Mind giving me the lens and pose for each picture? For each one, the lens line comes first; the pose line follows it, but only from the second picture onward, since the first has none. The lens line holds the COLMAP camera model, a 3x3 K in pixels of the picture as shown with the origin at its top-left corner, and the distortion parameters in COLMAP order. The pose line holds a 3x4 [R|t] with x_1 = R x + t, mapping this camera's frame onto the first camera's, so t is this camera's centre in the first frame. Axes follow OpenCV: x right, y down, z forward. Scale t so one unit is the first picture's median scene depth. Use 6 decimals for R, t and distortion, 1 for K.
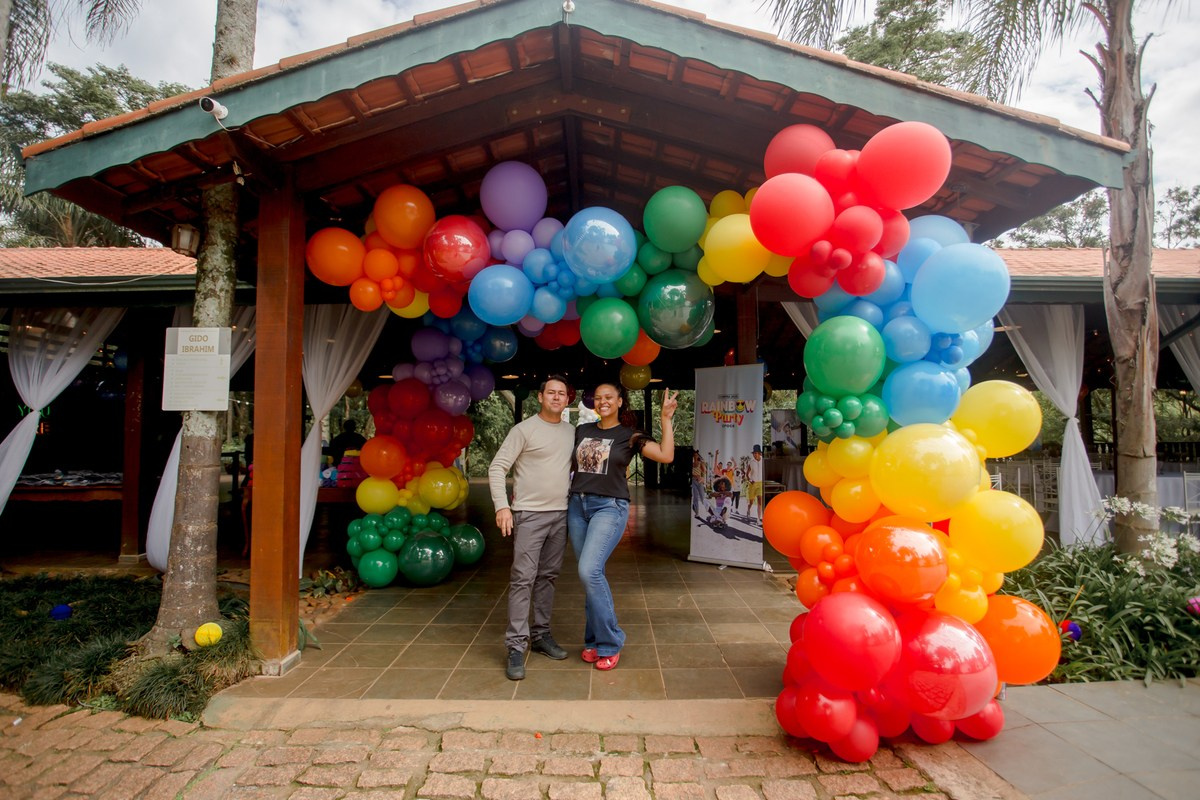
lens RADIAL K [[678.0, 0, 606.3], [0, 678.0, 418.6], [0, 0, 1]] dist [-0.061878, 0.034589]
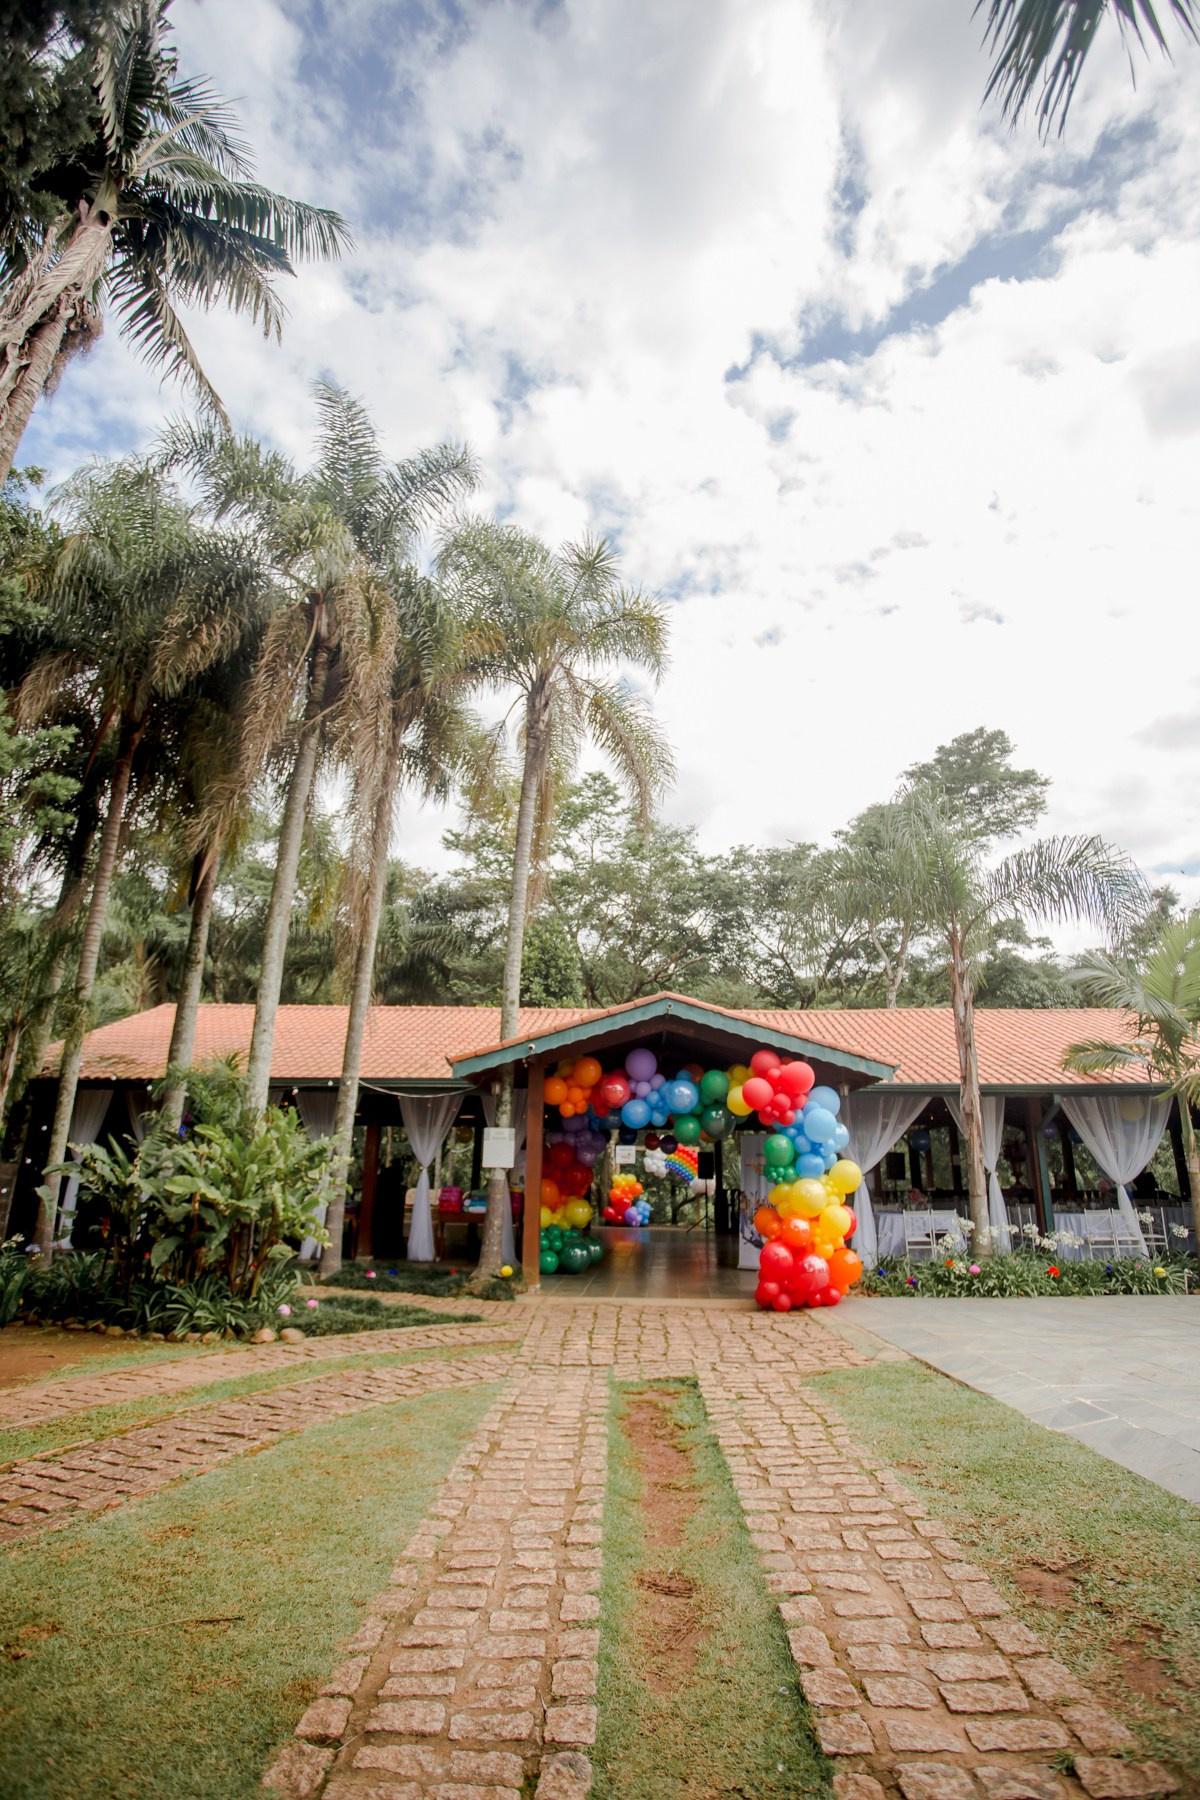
lens RADIAL K [[1017.0, 0, 603.1], [0, 1017.0, 891.5], [0, 0, 1]] dist [-0.061878, 0.034589]
pose [[0.997858, -0.003592, -0.065323, -0.050278], [-0.012461, 0.969778, -0.243671, -0.087698], [0.064224, 0.243963, 0.967656, -2.500463]]
